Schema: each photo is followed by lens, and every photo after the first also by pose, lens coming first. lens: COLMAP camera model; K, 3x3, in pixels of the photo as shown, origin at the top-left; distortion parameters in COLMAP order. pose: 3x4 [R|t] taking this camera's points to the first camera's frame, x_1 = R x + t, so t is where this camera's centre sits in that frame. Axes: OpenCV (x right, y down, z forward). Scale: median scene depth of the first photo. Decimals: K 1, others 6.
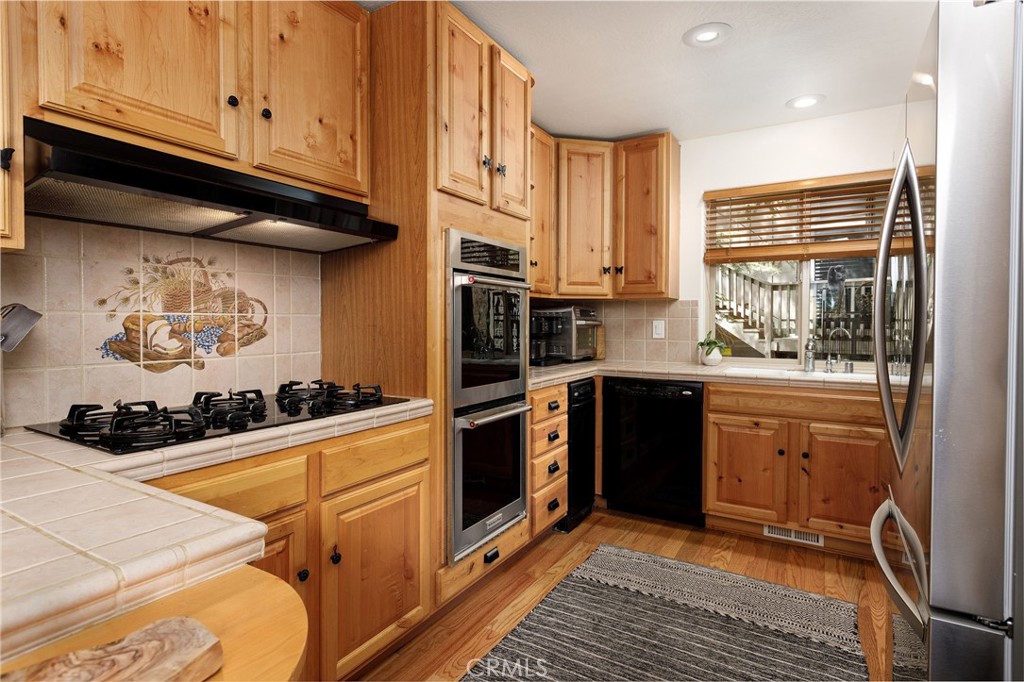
lens RADIAL K [[531.1, 0, 513.9], [0, 531.1, 330.3], [0, 0, 1]] dist [-0.001122, -0.000043]
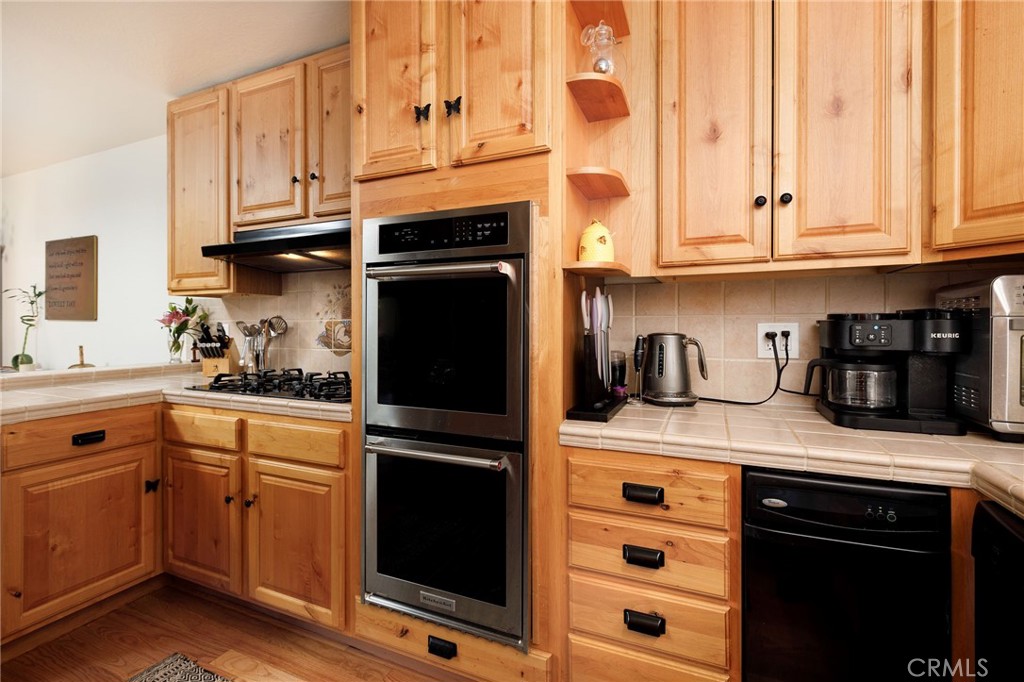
lens RADIAL K [[470.3, 0, 500.4], [0, 470.3, 325.9], [0, 0, 1]] dist [0.007891, -0.000058]
pose [[0.100707, 0.001149, -0.994915, 0.755893], [-0.012800, 0.999918, -0.000141, -0.018341], [0.994834, 0.012749, 0.100714, 1.261384]]
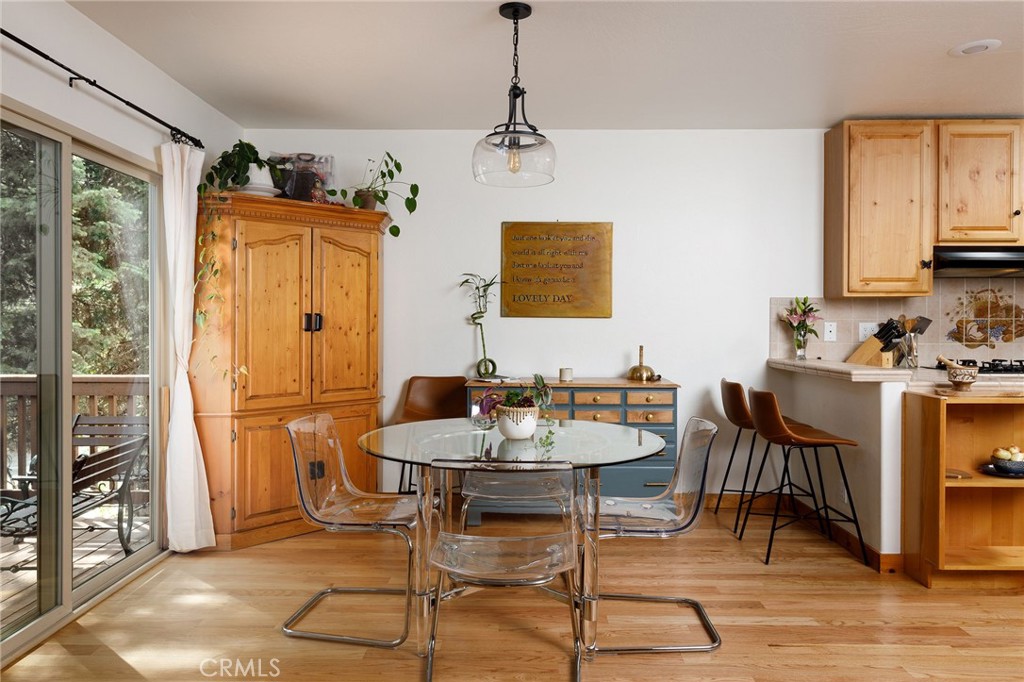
lens RADIAL K [[731.0, 0, 515.9], [0, 731.0, 335.6], [0, 0, 1]] dist [0.011272, -0.002520]
pose [[0.501607, 0.017766, -0.864913, 0.796497], [-0.010453, 0.999841, 0.014476, 0.008284], [0.865033, 0.001780, 0.501712, -1.738454]]
